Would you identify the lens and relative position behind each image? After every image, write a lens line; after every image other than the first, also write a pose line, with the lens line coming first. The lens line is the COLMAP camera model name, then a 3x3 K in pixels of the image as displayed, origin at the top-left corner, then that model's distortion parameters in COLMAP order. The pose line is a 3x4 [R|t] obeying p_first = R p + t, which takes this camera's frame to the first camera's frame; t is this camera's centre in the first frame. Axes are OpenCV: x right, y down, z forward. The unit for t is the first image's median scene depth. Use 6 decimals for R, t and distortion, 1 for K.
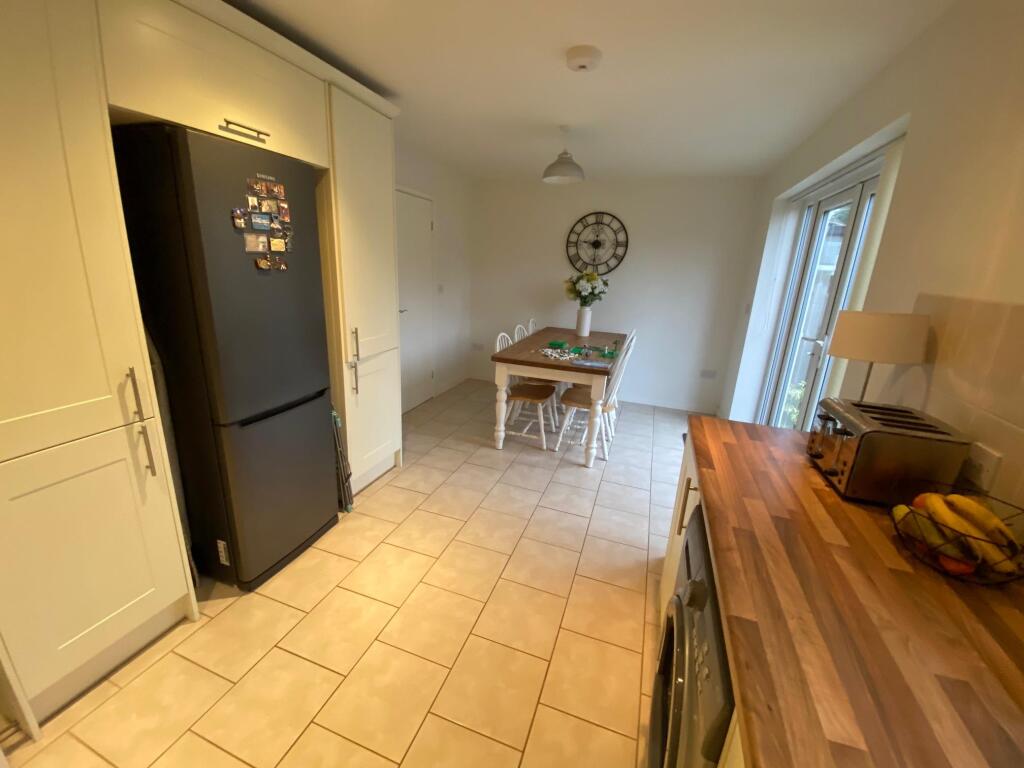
lens RADIAL K [[416.2, 0, 508.9], [0, 416.2, 378.6], [0, 0, 1]] dist [0.017586, -0.019678]
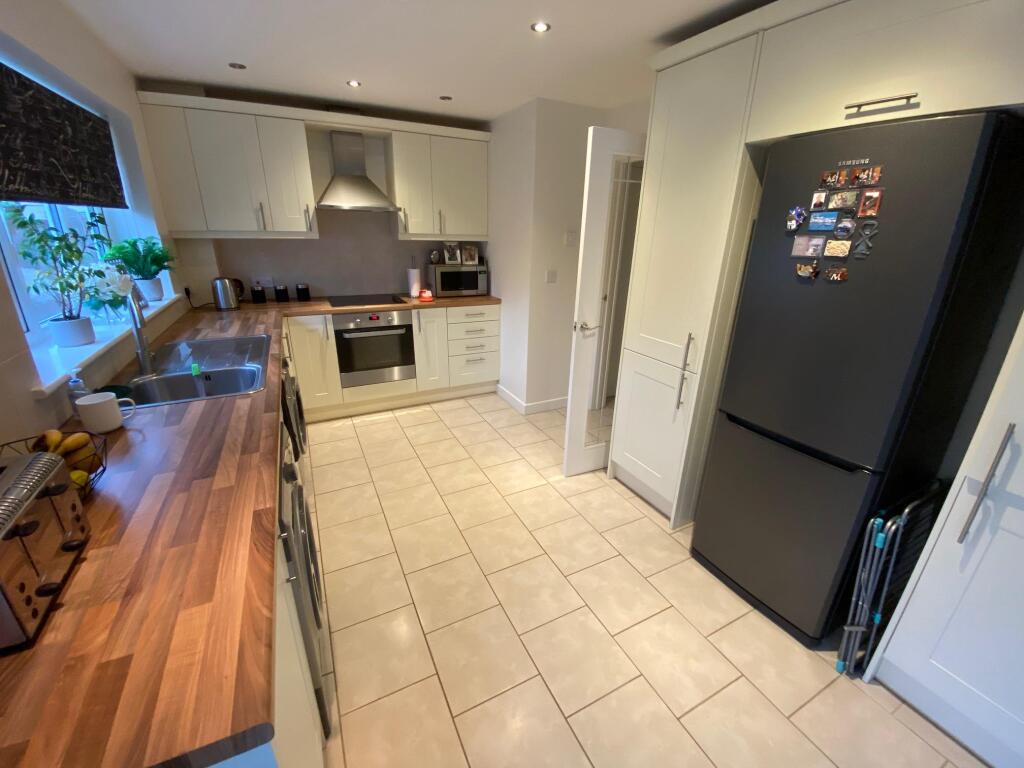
lens RADIAL K [[416.2, 0, 508.9], [0, 416.2, 378.6], [0, 0, 1]] dist [0.017586, -0.019678]
pose [[-0.691494, 0.183945, -0.698570, 0.487818], [-0.245450, 0.849675, 0.466698, -0.346241], [0.679404, 0.494183, -0.542396, 1.194446]]
